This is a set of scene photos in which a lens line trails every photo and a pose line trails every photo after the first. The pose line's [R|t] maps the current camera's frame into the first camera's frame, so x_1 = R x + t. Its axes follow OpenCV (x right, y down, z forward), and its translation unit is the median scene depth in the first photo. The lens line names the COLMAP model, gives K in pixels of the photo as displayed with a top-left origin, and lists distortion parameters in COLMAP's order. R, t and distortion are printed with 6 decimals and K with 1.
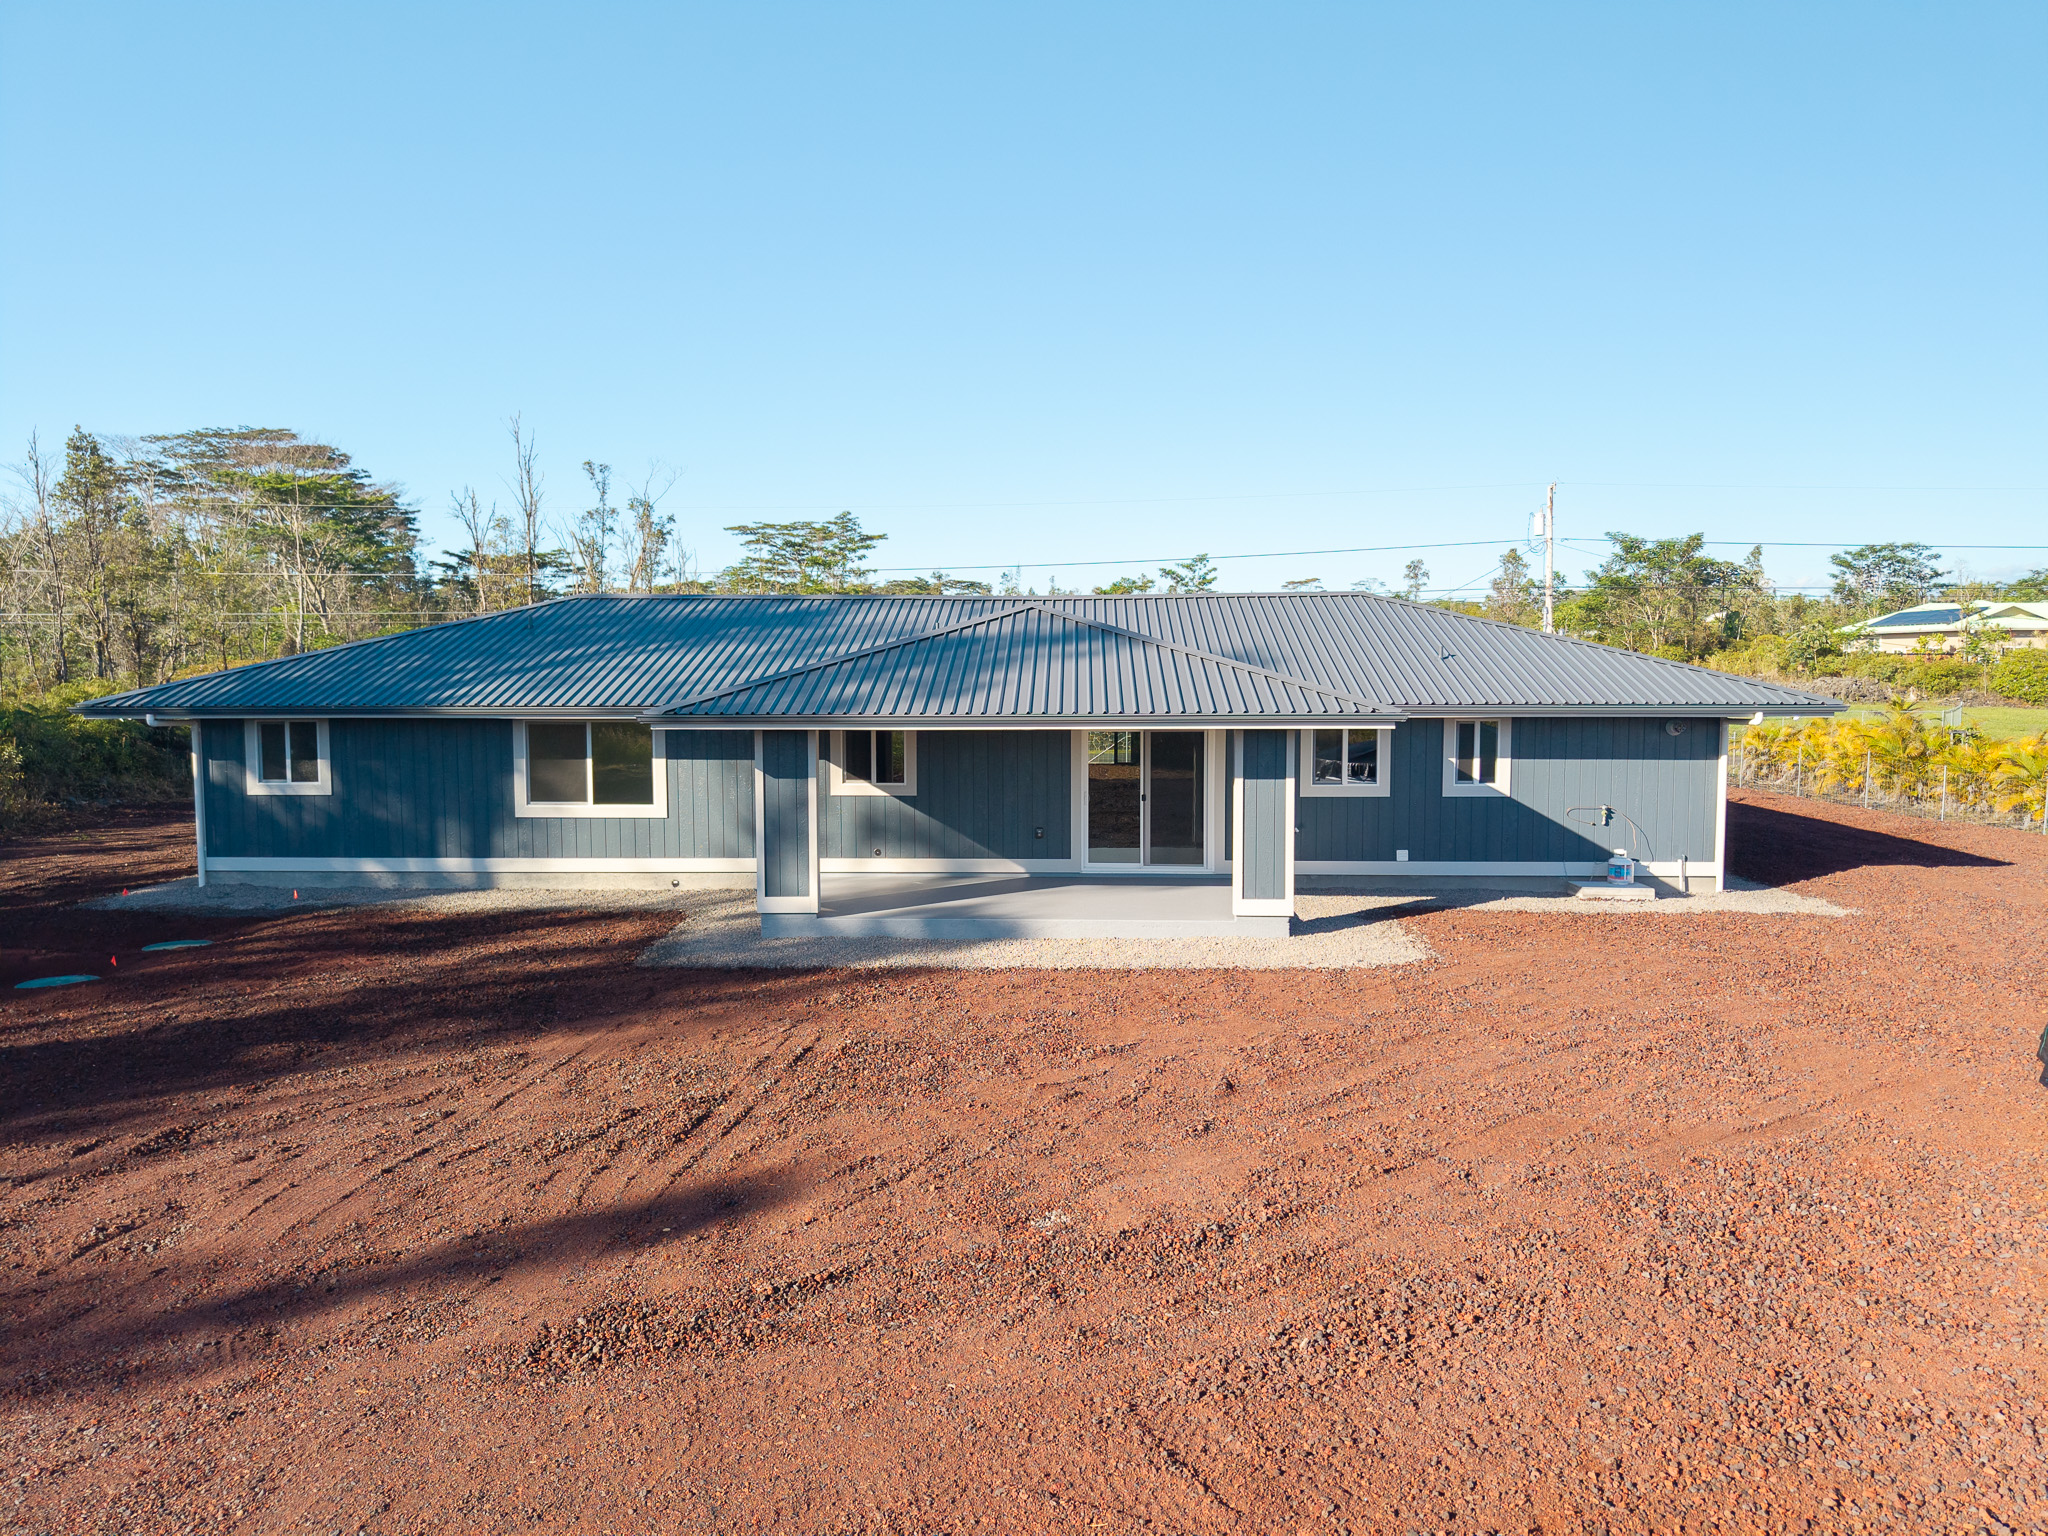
lens RADIAL K [[1380.1, 0, 1022.2], [0, 1380.1, 772.0], [0, 0, 1]] dist [0.020482, -0.009142]
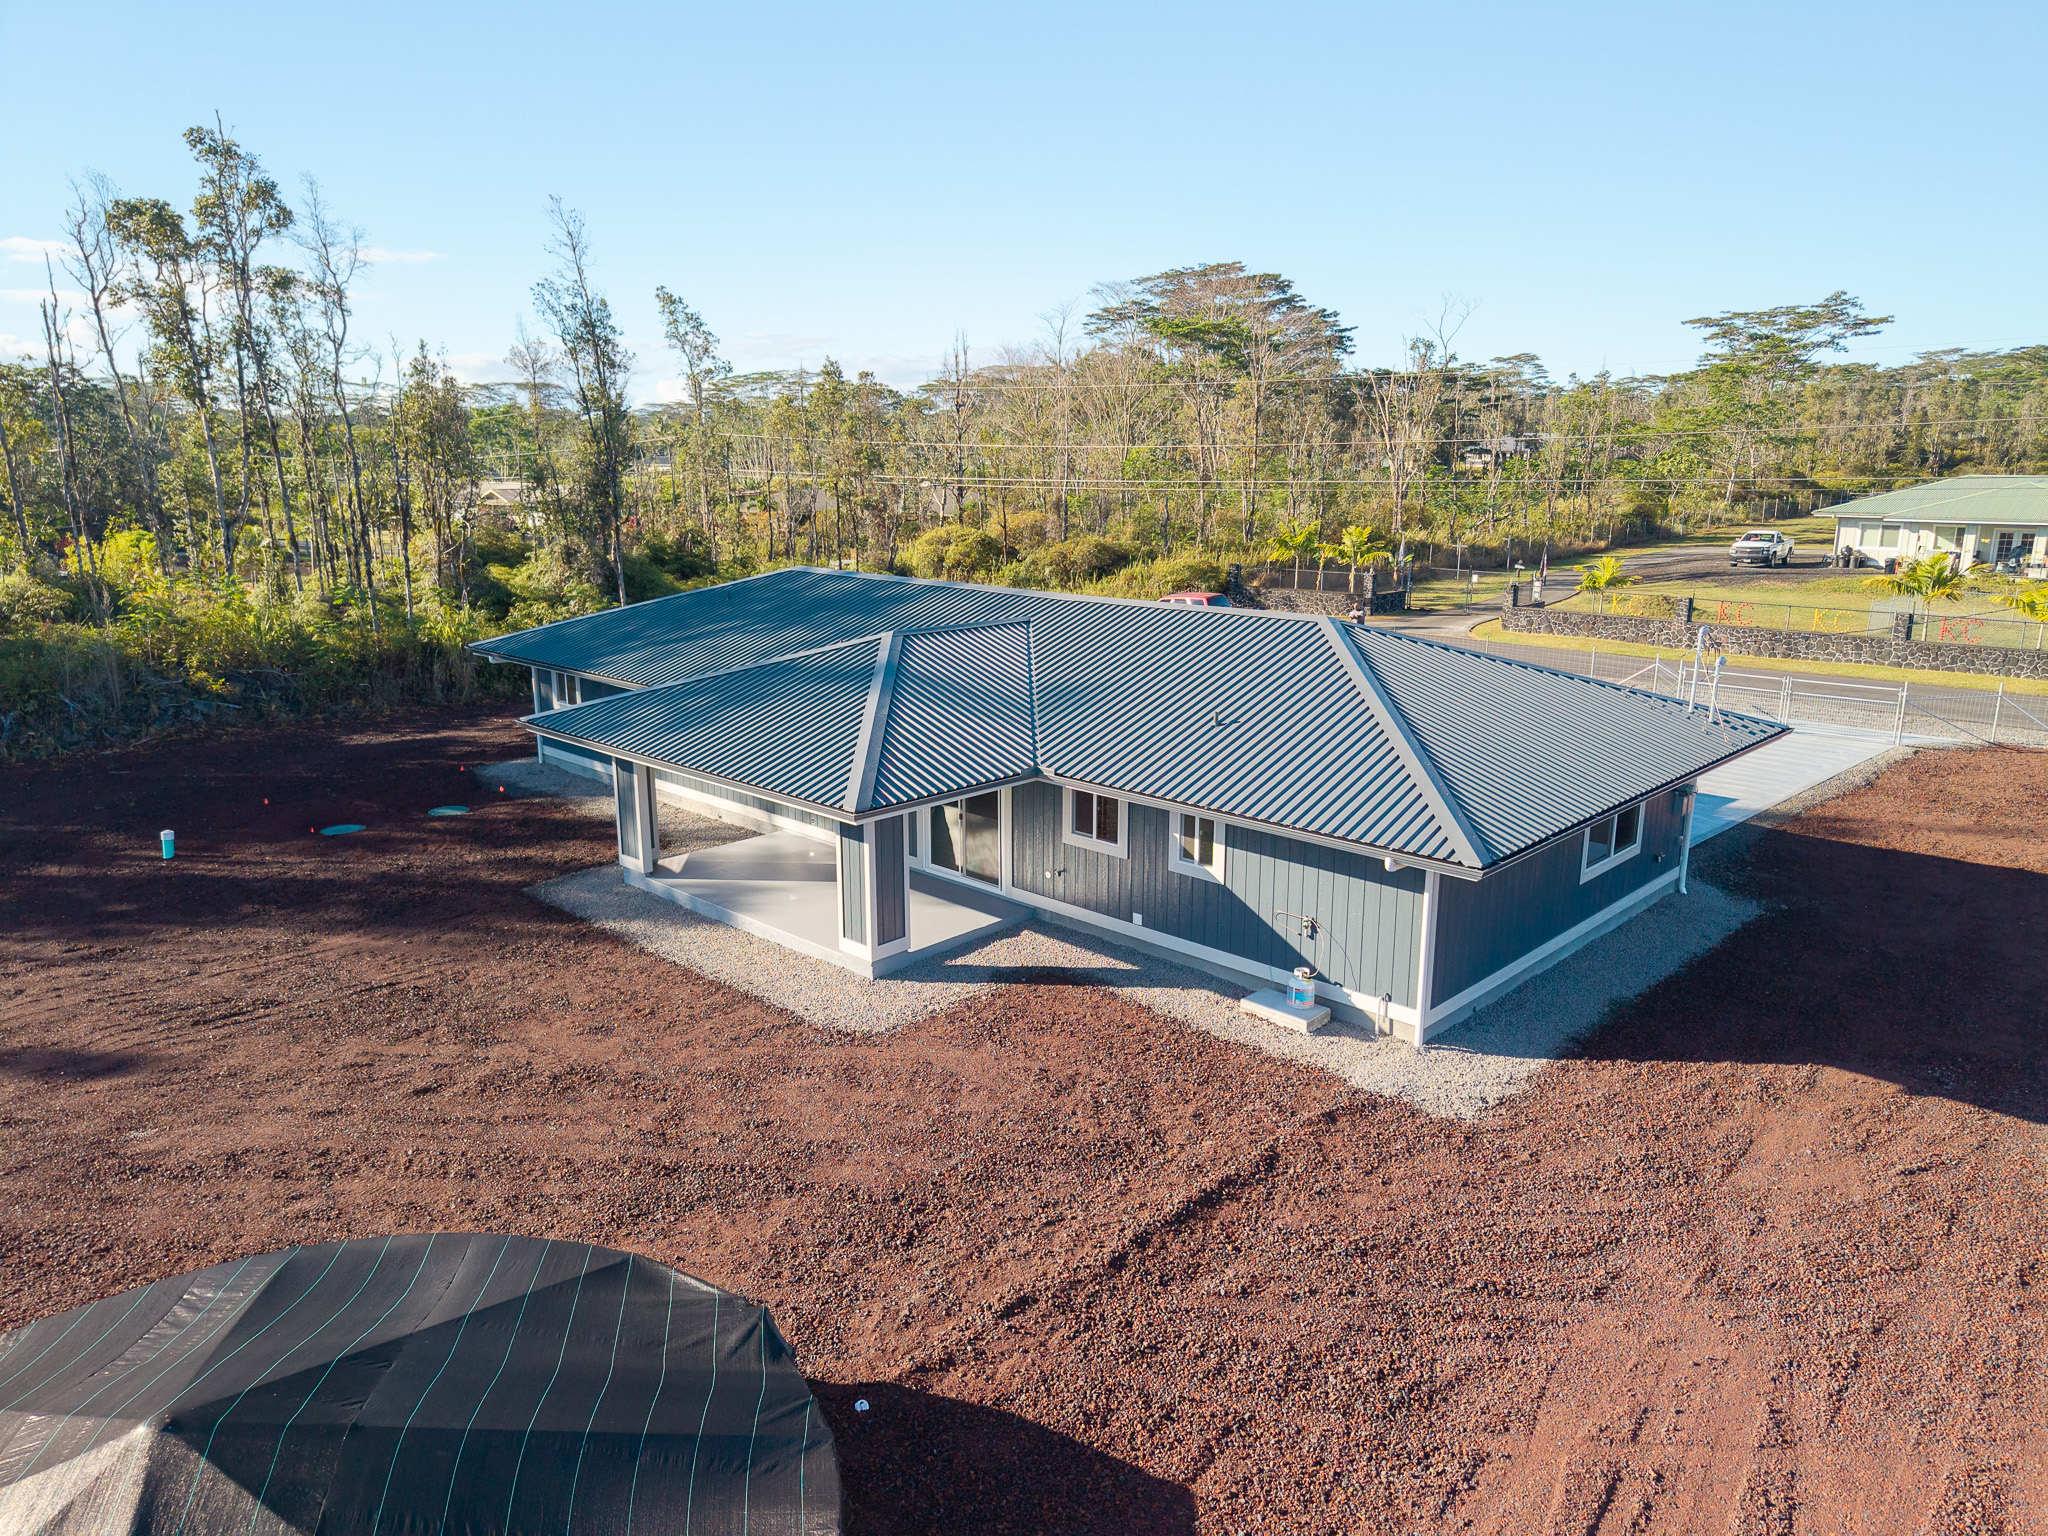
lens RADIAL K [[1384.5, 0, 1024.0], [0, 1384.5, 768.0], [0, 0, 1]] dist [0.049757, -0.048967]
pose [[0.744519, 0.152948, -0.649845, 0.837781], [-0.053553, 0.983949, 0.170228, -0.210080], [0.665450, -0.091937, 0.740759, 0.215610]]
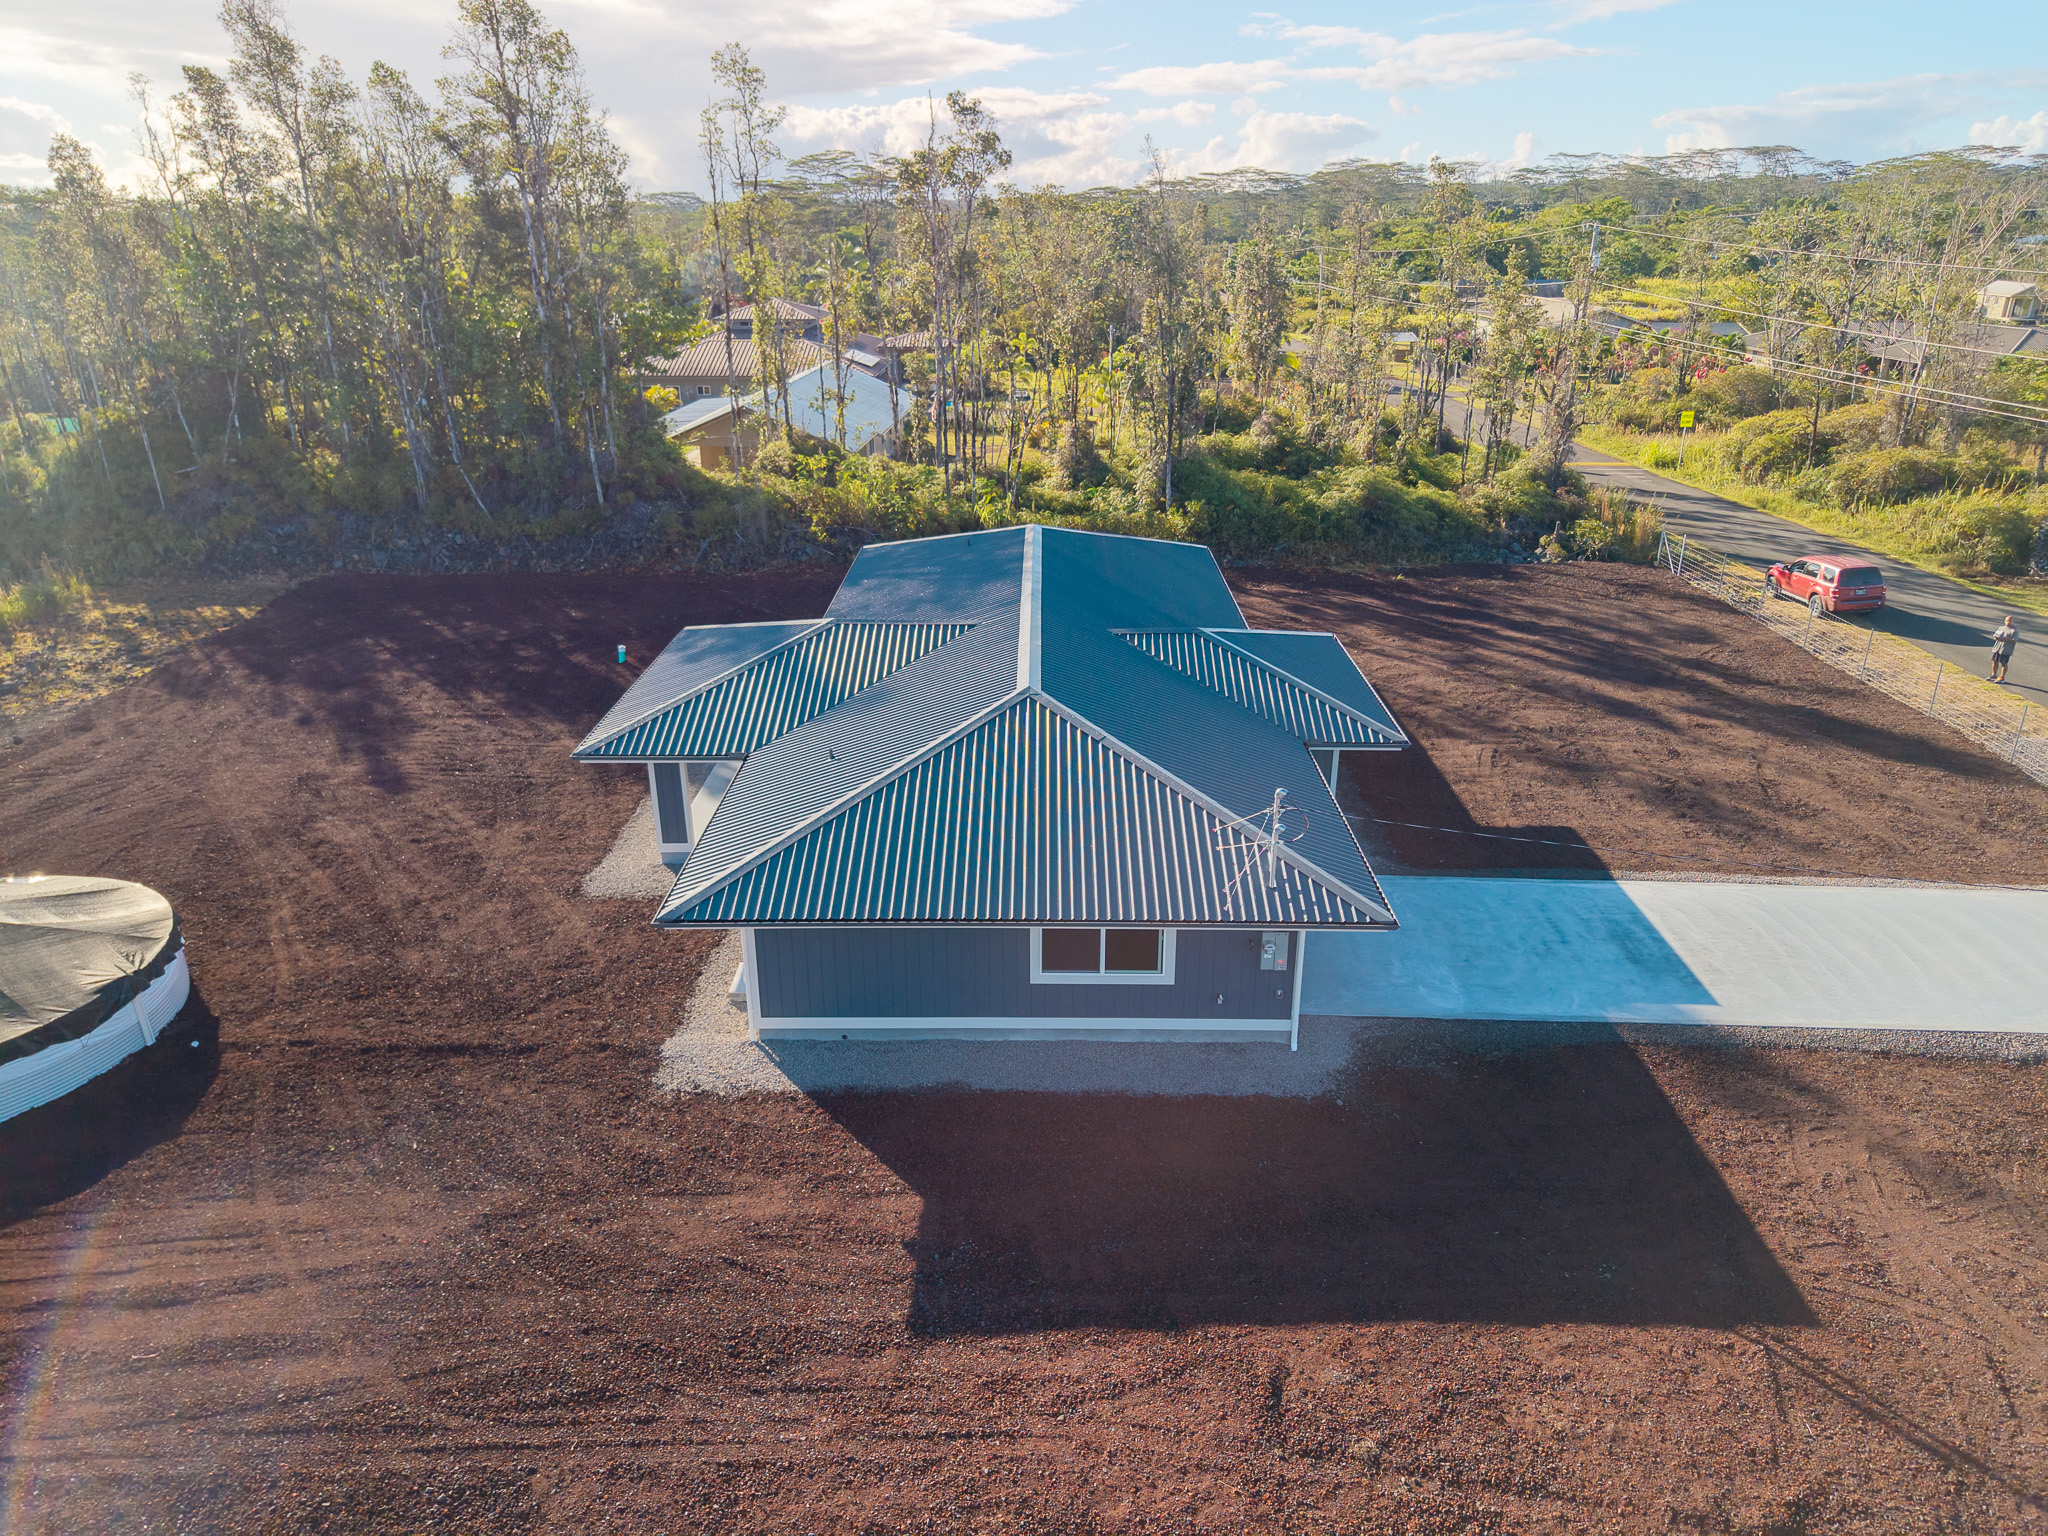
lens RADIAL K [[1384.5, 0, 1024.0], [0, 1384.5, 768.0], [0, 0, 1]] dist [0.049757, -0.048967]
pose [[0.009436, 0.375698, -0.926694, 1.432730], [-0.069209, 0.924758, 0.374209, -0.537734], [0.997558, 0.060604, 0.034728, 1.142598]]
